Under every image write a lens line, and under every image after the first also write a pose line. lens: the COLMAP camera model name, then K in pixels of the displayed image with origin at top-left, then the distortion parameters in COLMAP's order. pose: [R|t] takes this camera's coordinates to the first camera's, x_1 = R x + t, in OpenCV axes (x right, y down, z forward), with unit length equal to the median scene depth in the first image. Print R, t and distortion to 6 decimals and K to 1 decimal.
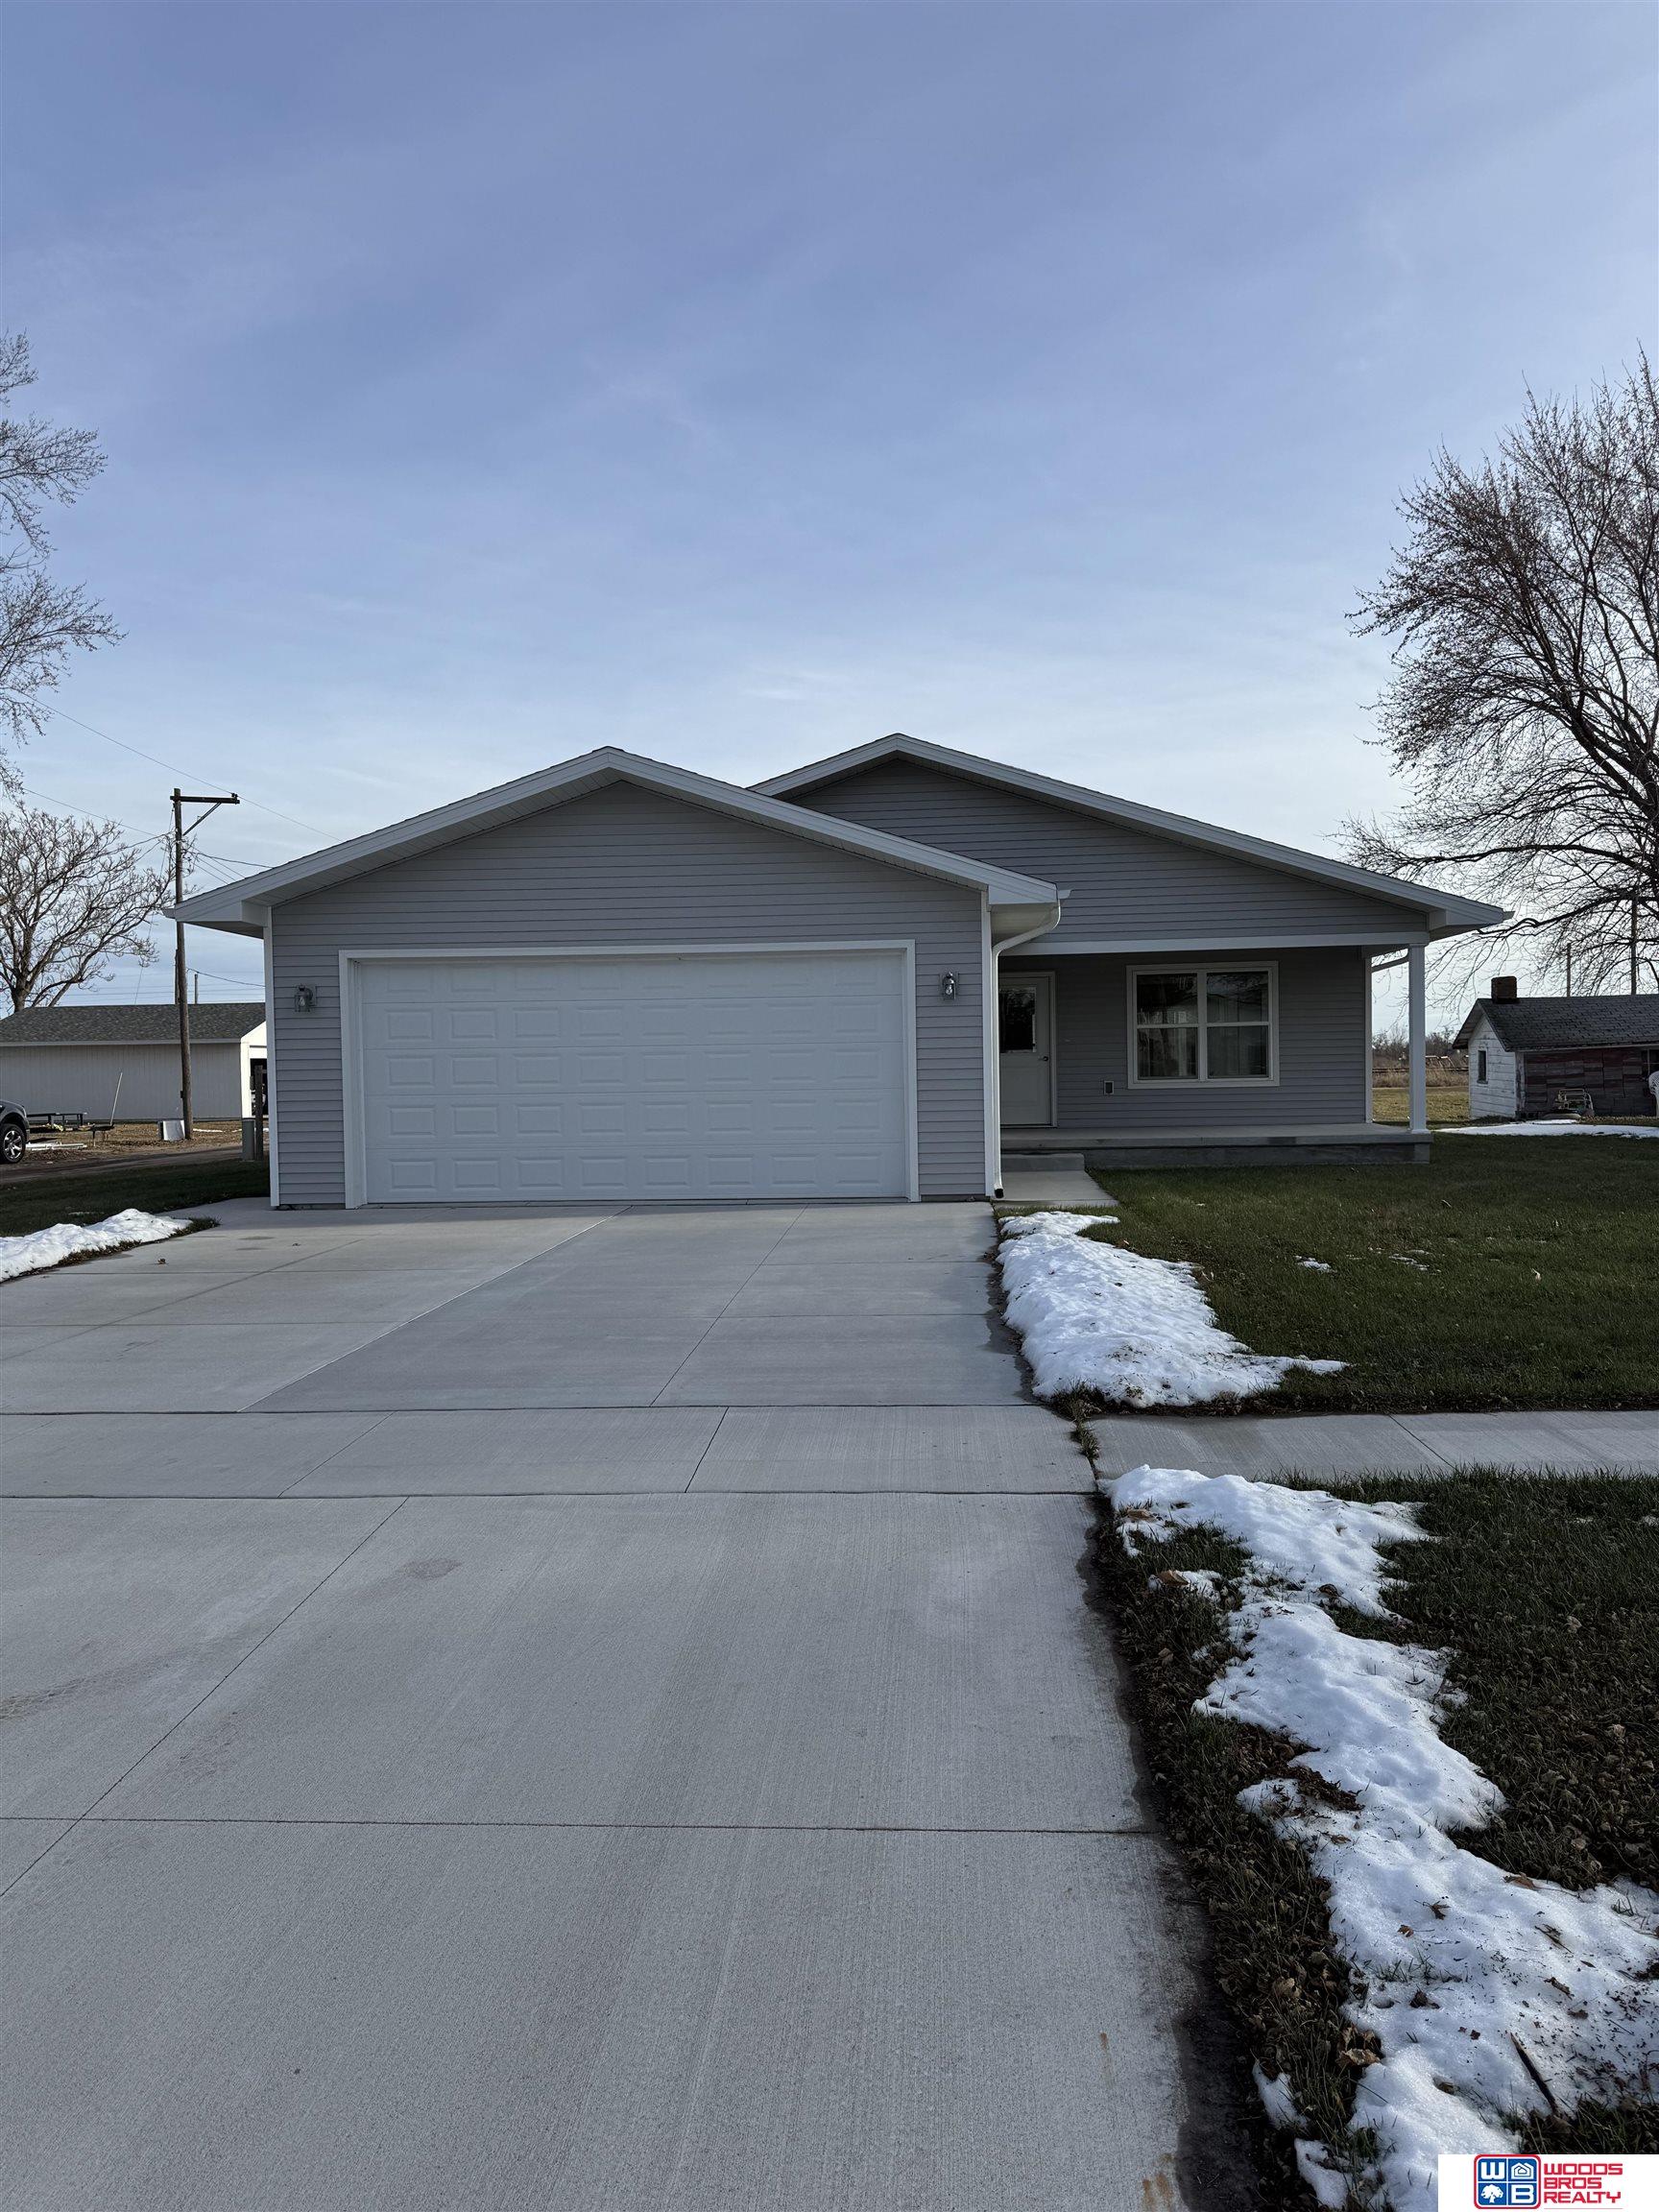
lens RADIAL K [[1565.3, 0, 824.0], [0, 1565.3, 1100.4], [0, 0, 1]] dist [0.045031, -0.000981]
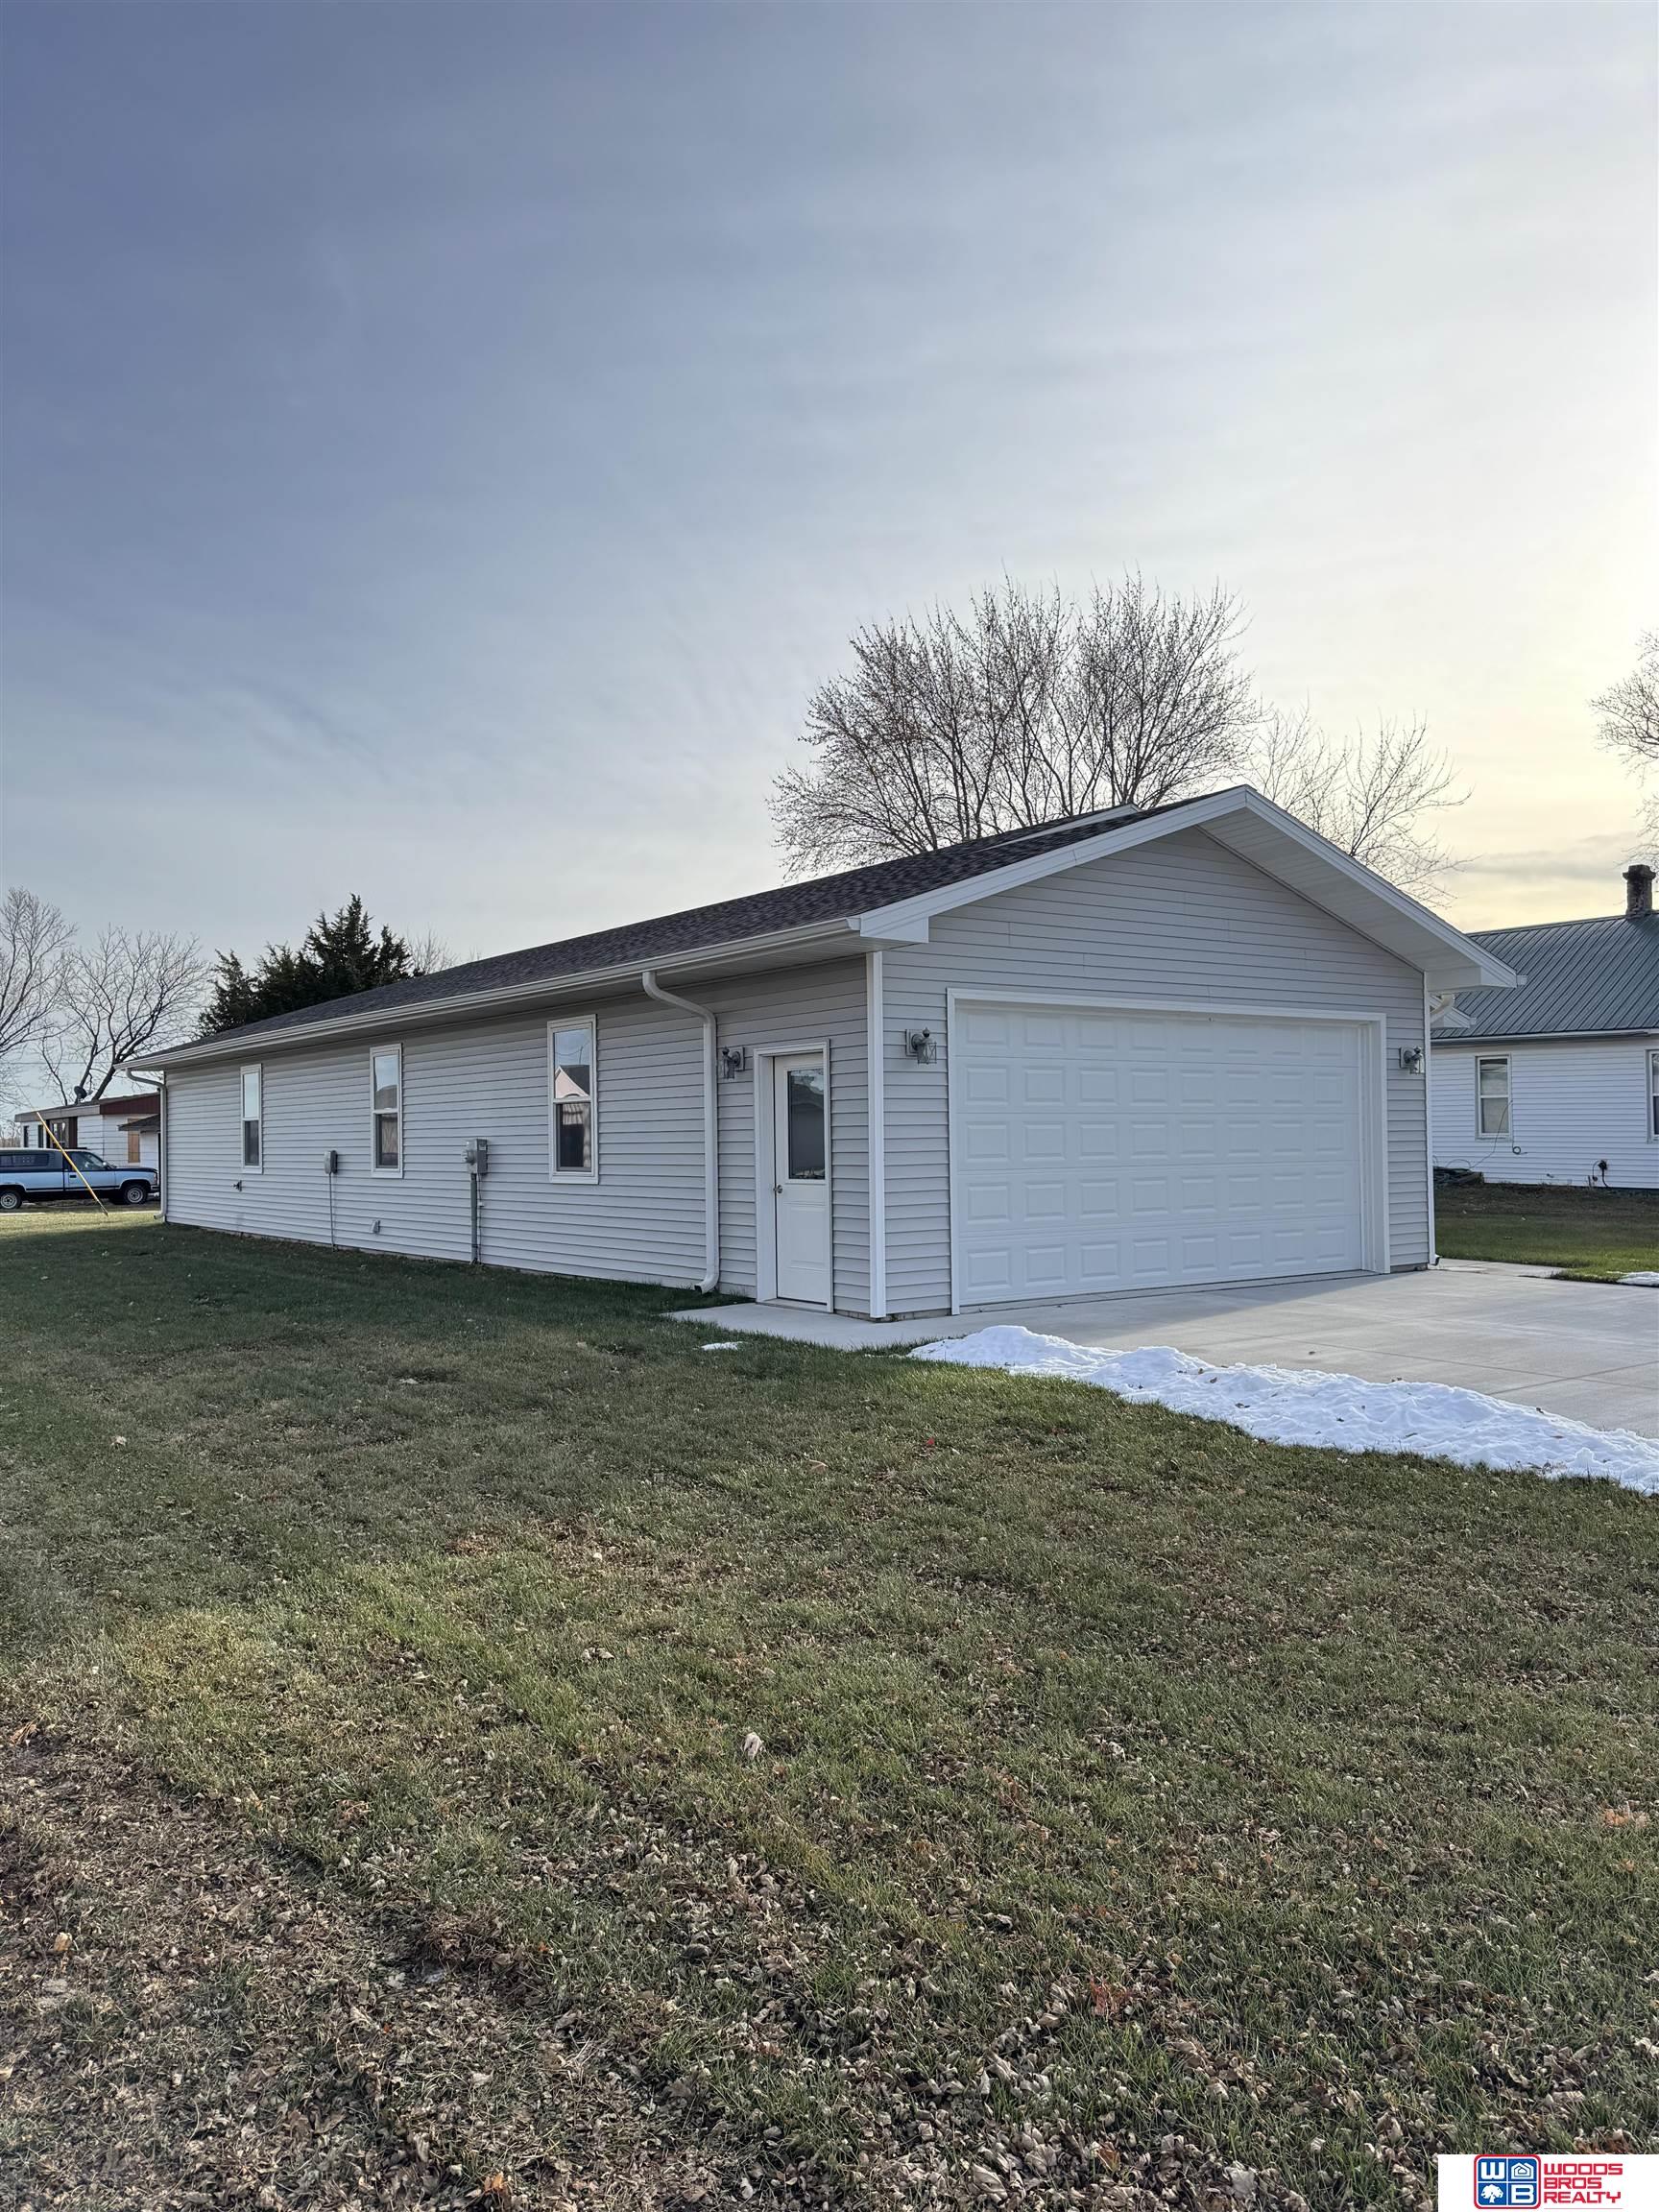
lens RADIAL K [[1565.3, 0, 826.9], [0, 1565.3, 1109.6], [0, 0, 1]] dist [0.045031, -0.000981]
pose [[0.764155, 0.014917, 0.644860, -0.742105], [0.009851, 0.999346, -0.034791, -0.006238], [-0.644958, 0.032939, 0.763508, 0.375844]]
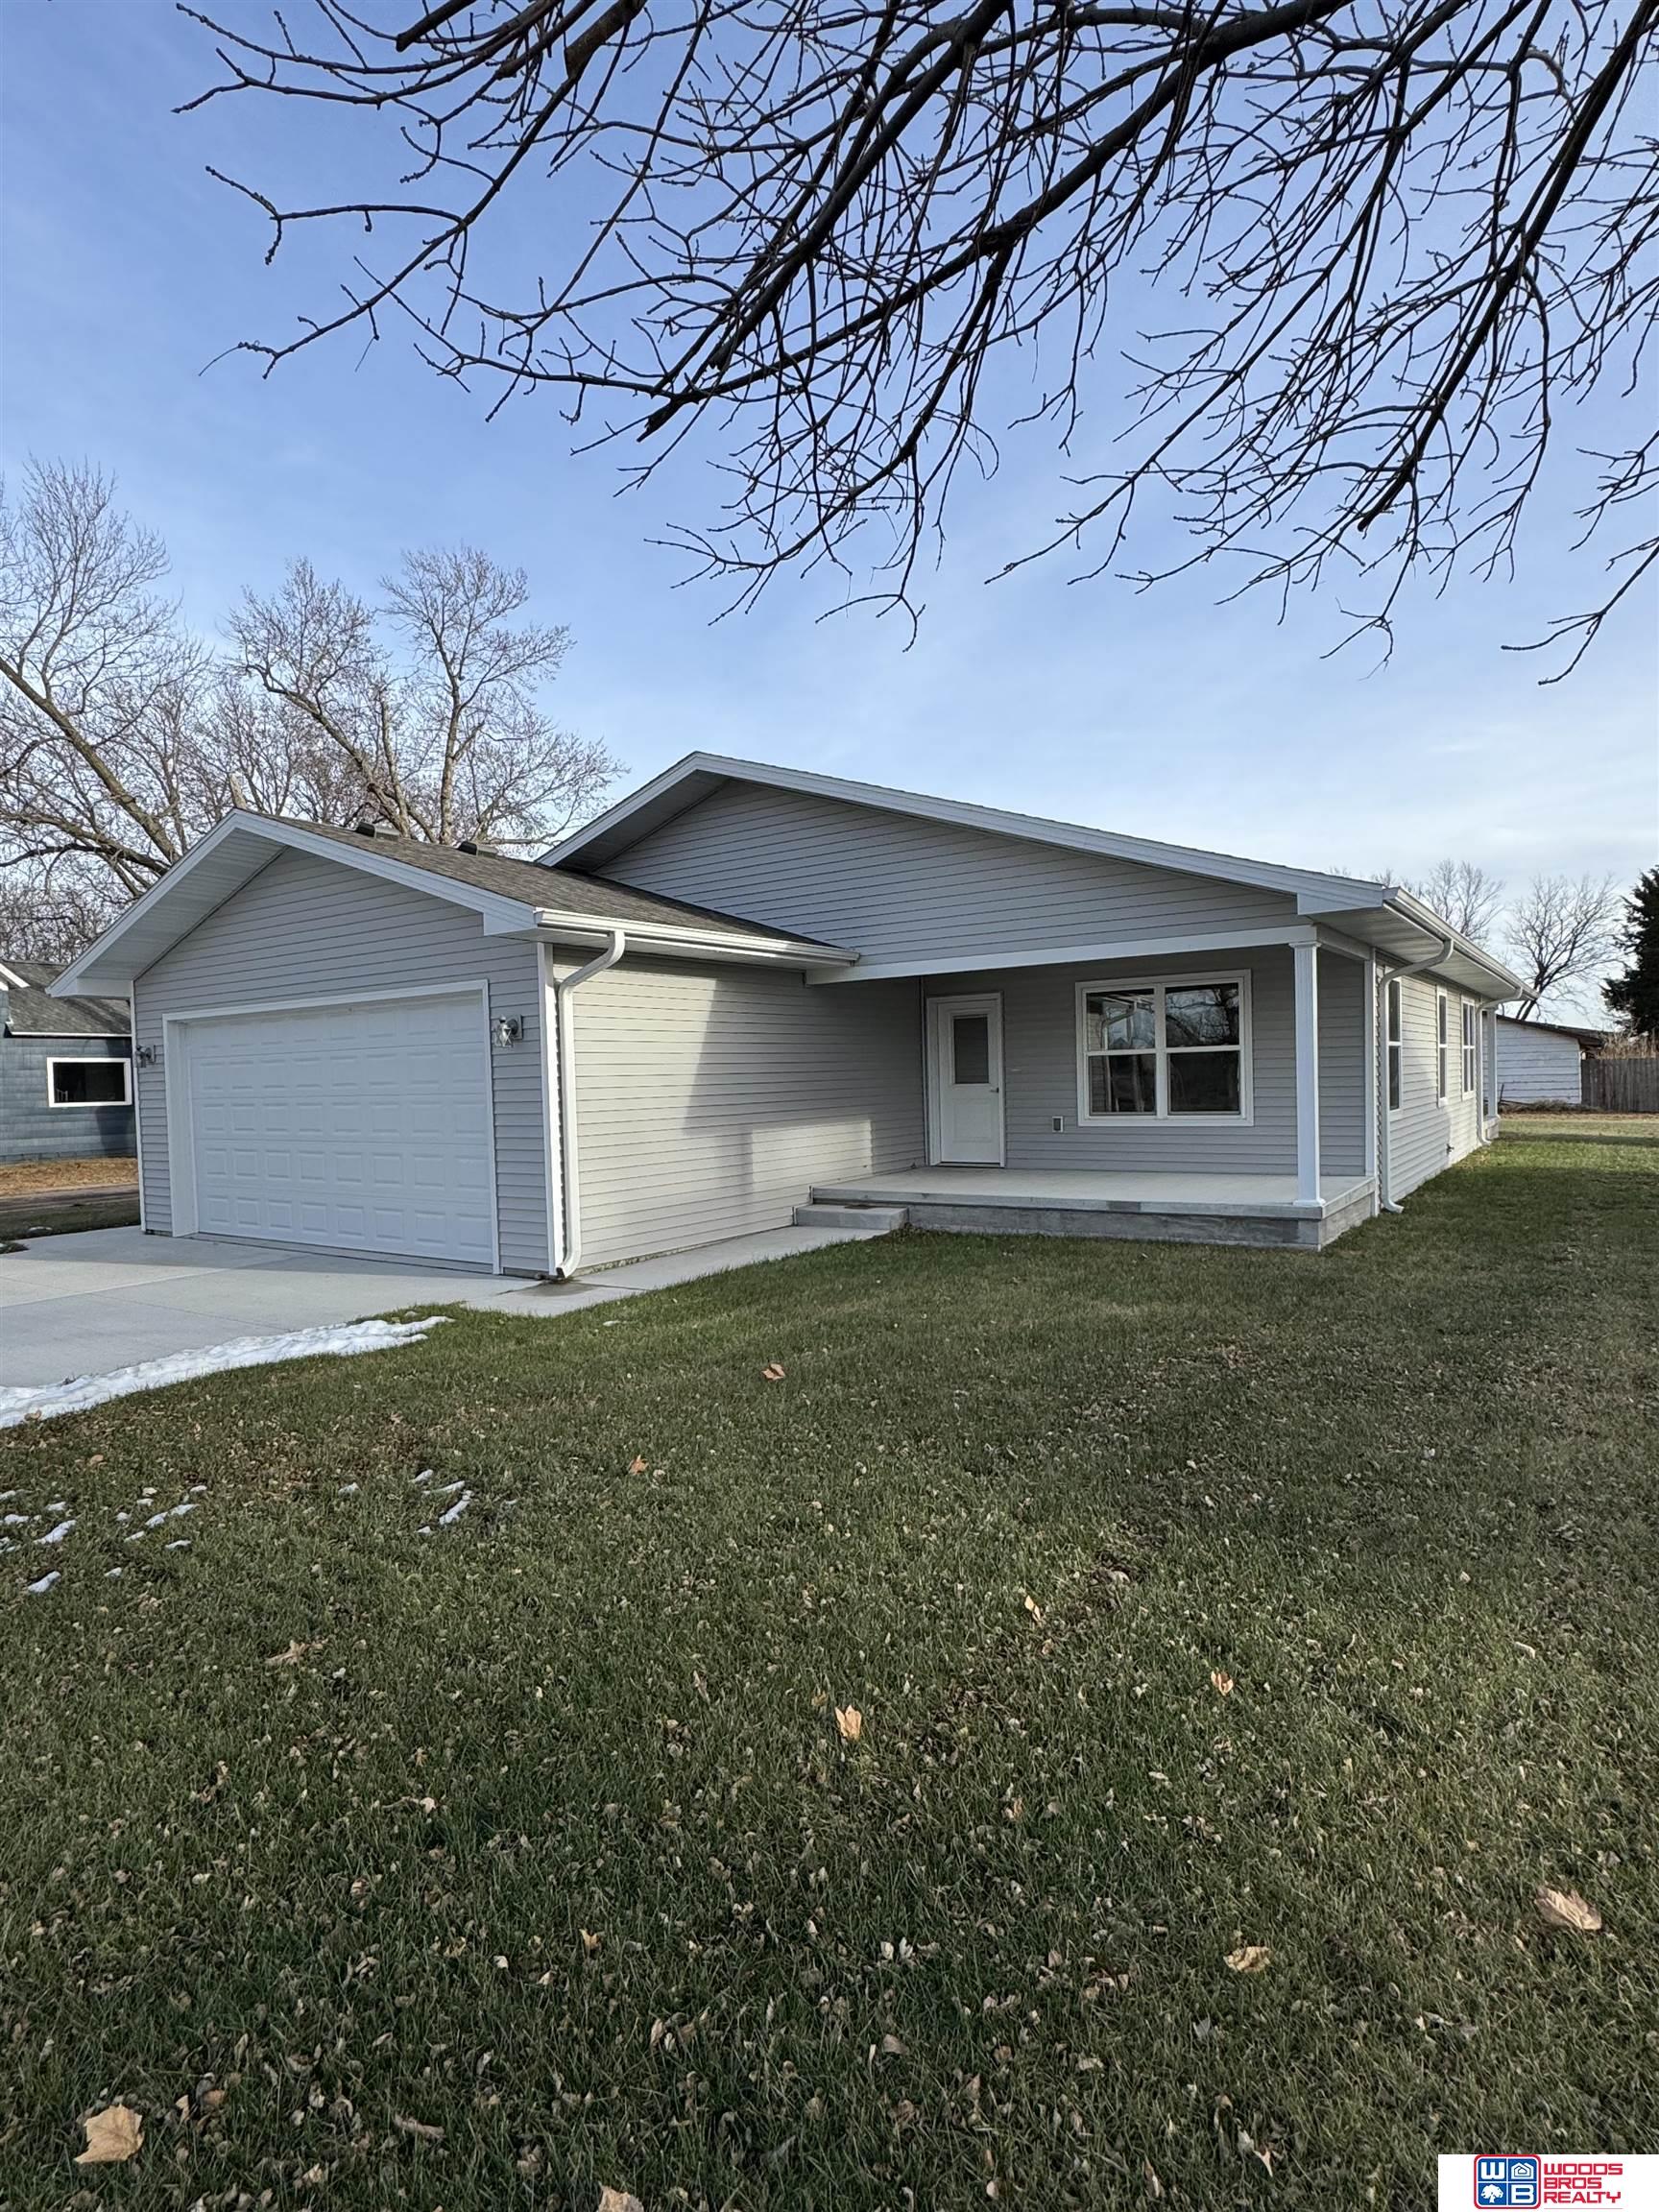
lens RADIAL K [[1151.5, 0, 837.6], [0, 1151.5, 1110.7], [0, 0, 1]] dist [-0.006511, -0.000317]
pose [[0.862733, 0.008641, -0.505586, 0.466372], [0.003804, 0.999715, 0.023577, -0.036527], [0.505645, -0.022264, 0.862454, 0.449630]]
